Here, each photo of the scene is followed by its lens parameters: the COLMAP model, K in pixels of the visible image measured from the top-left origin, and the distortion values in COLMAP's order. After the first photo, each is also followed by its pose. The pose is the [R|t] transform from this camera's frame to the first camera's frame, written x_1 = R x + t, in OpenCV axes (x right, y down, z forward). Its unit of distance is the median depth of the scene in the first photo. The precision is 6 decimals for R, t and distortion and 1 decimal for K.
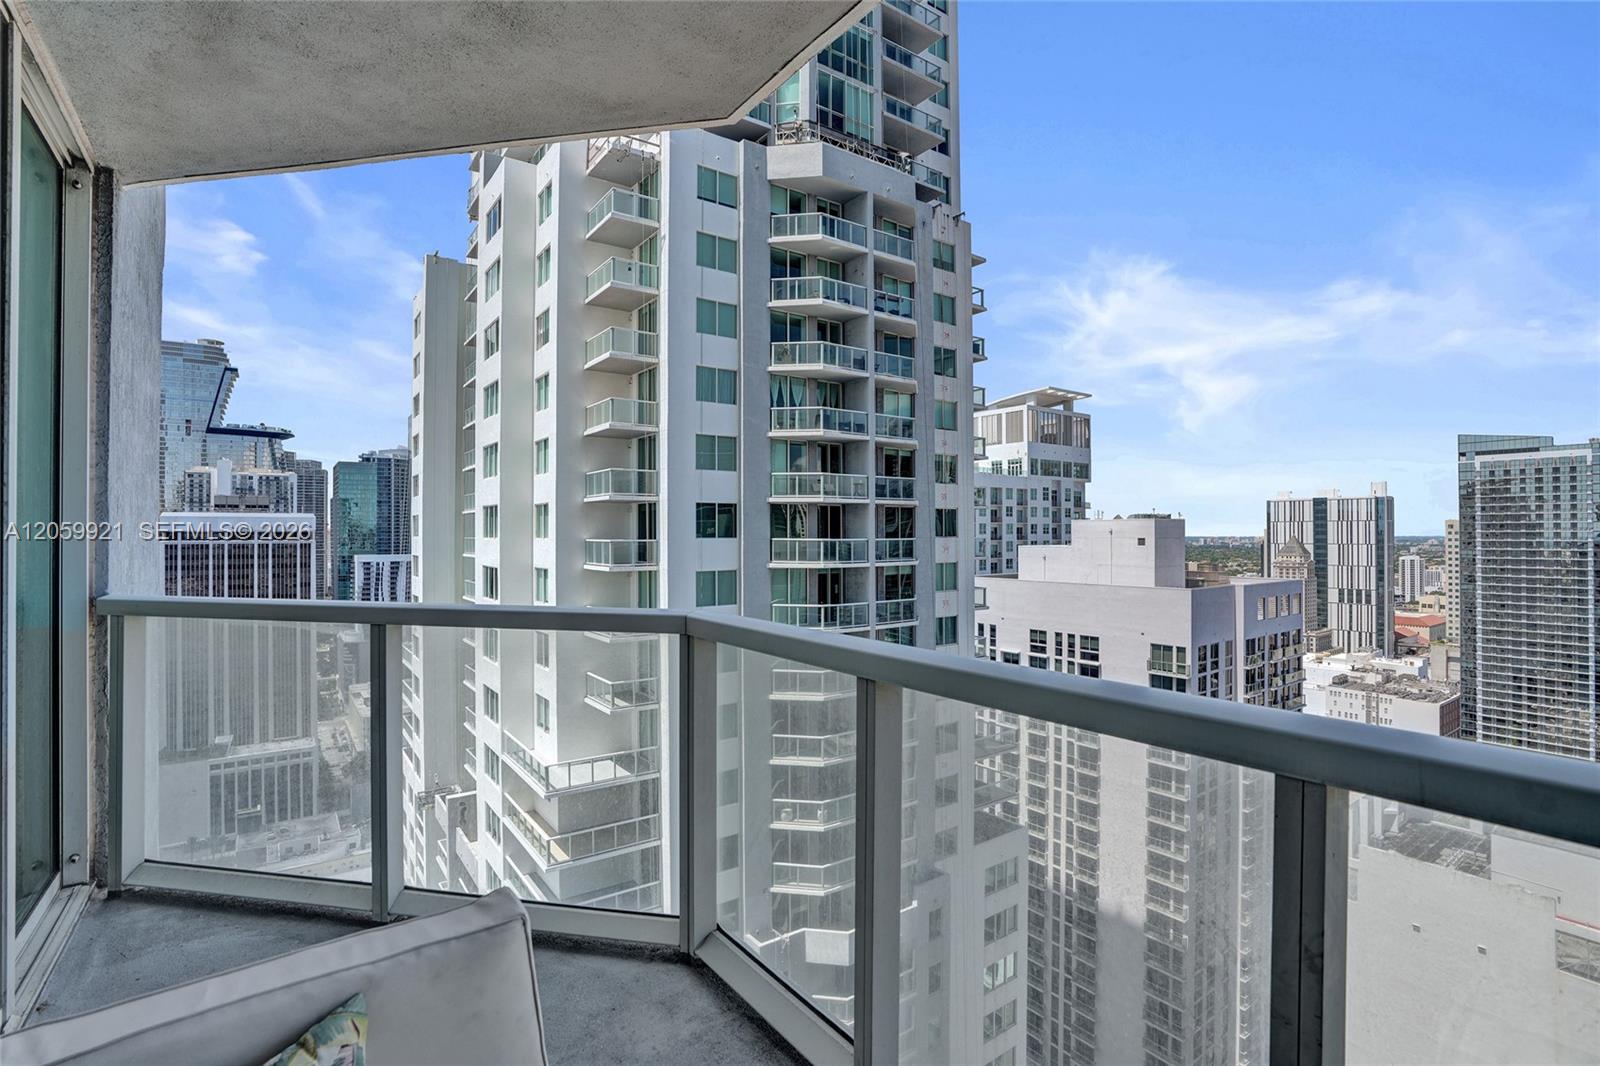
lens RADIAL K [[759.8, 0, 810.0], [0, 759.8, 527.4], [0, 0, 1]] dist [-0.069942, 0.030025]
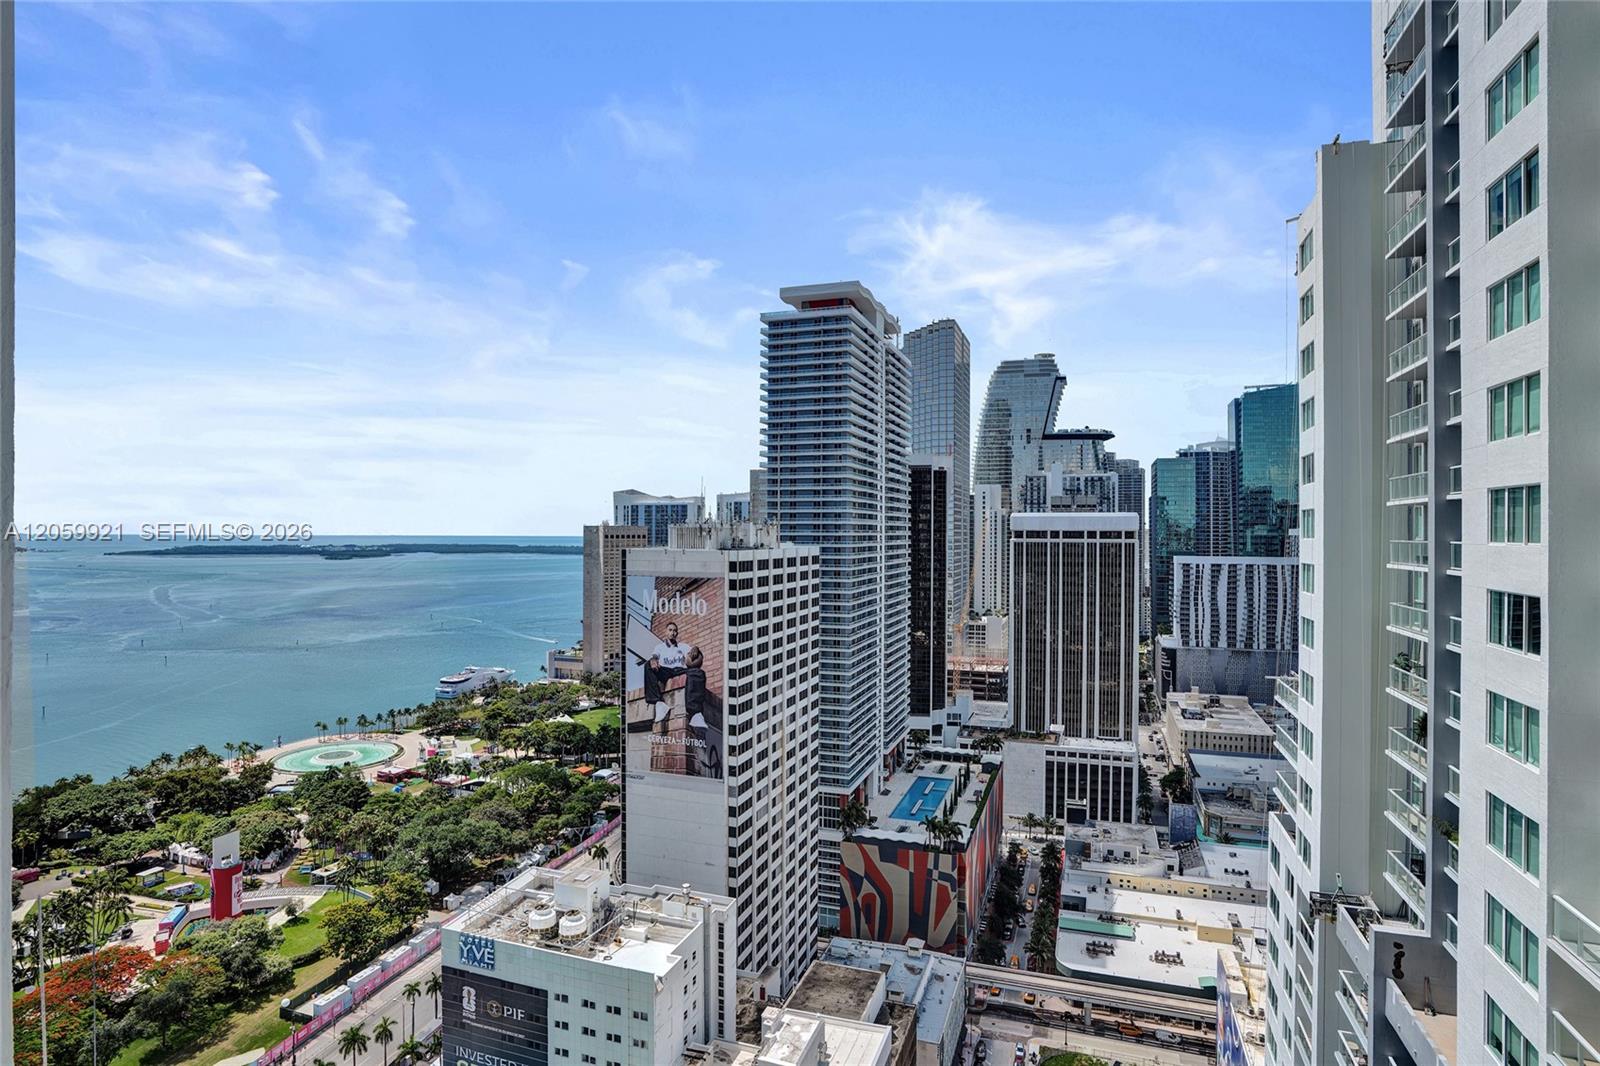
lens RADIAL K [[831.9, 0, 804.1], [0, 831.9, 527.8], [0, 0, 1]] dist [-0.067091, 0.030609]
pose [[0.568210, 0.000836, -0.822883, -0.102499], [0.000114, 0.999999, 0.001094, 0.000726], [0.822883, -0.000716, 0.568210, 0.092719]]
